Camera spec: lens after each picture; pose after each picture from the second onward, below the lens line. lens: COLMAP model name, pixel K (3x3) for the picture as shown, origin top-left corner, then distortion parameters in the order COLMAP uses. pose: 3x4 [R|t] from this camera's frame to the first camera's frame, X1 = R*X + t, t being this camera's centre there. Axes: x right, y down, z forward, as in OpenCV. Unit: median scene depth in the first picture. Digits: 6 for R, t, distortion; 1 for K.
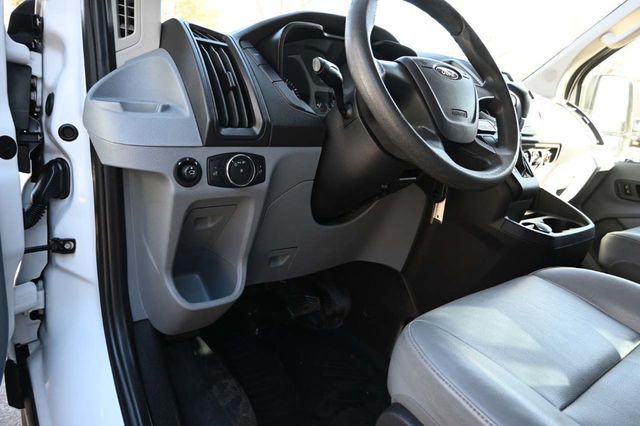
lens RADIAL K [[435.4, 0, 320.0], [0, 435.4, 213.0], [0, 0, 1]] dist [-0.003288, -0.001602]
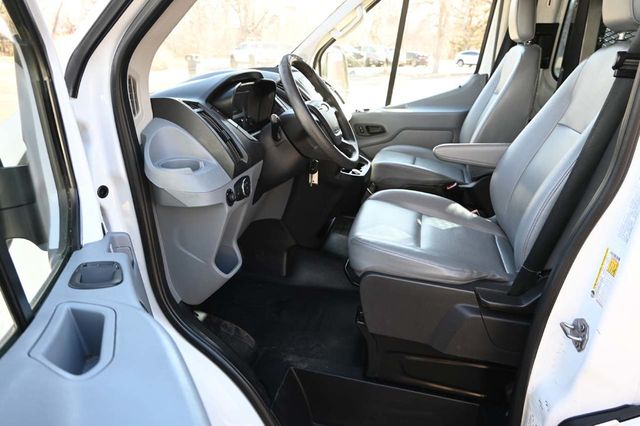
lens RADIAL K [[435.4, 0, 320.0], [0, 435.4, 213.0], [0, 0, 1]] dist [-0.003288, -0.001602]
pose [[0.789561, -0.282755, 0.544649, -0.683810], [0.204218, 0.958005, 0.201301, -0.215802], [-0.578695, -0.047712, 0.814147, -0.407657]]
